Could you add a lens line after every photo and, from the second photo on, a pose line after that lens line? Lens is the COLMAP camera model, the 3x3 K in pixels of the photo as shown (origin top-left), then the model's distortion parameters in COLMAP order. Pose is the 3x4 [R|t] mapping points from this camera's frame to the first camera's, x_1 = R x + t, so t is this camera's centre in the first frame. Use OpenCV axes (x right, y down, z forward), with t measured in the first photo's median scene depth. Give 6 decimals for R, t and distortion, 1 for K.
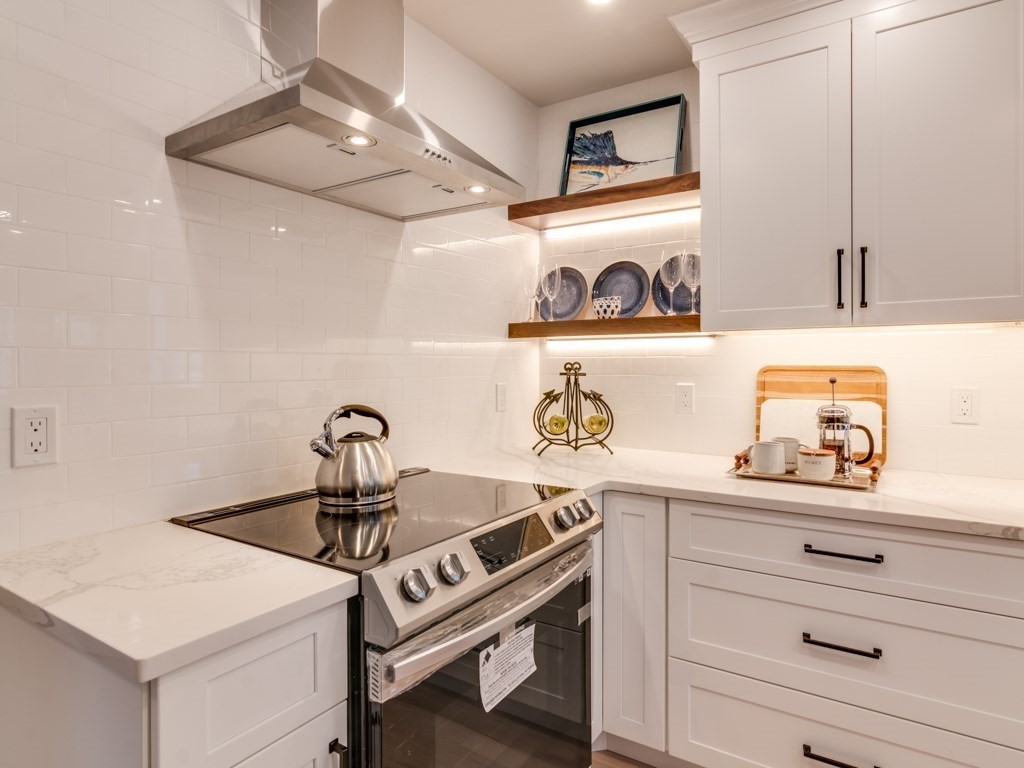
lens RADIAL K [[568.3, 0, 512.0], [0, 568.3, 384.0], [0, 0, 1]] dist [-0.020747, -0.000064]
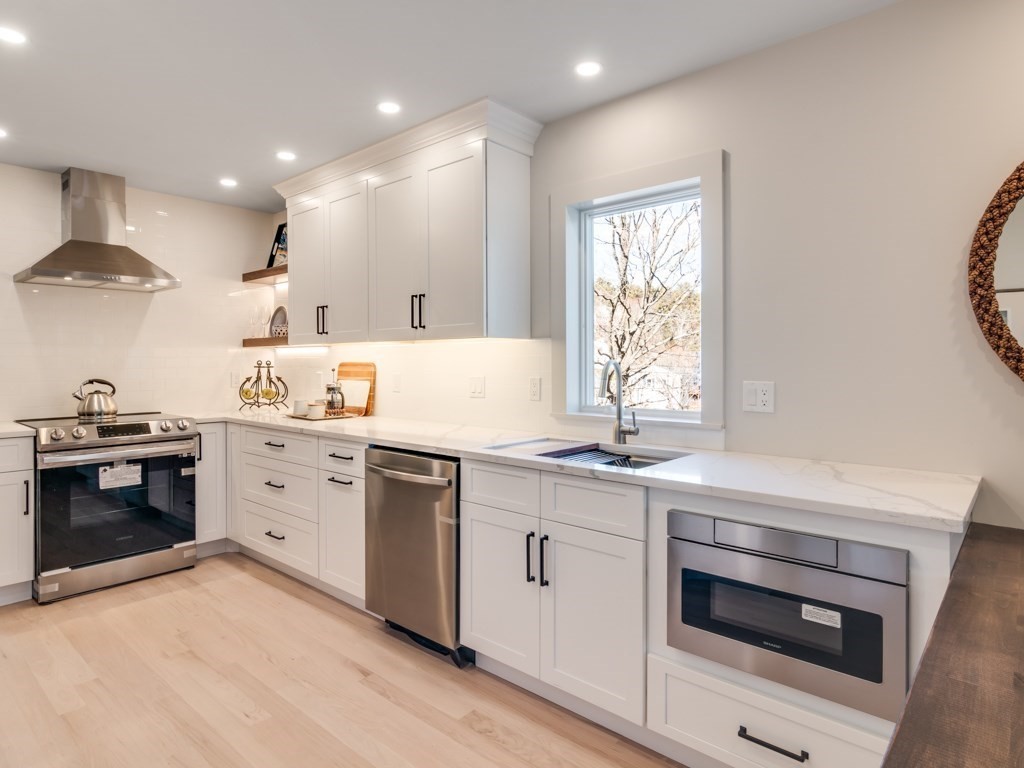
lens RADIAL K [[589.9, 0, 513.5], [0, 589.9, 379.5], [0, 0, 1]] dist [-0.002419, -0.000084]
pose [[0.987047, 0.005018, -0.160353, 1.756544], [-0.005388, 0.999984, -0.001868, 0.033378], [0.160341, 0.002708, 0.987058, -1.103531]]
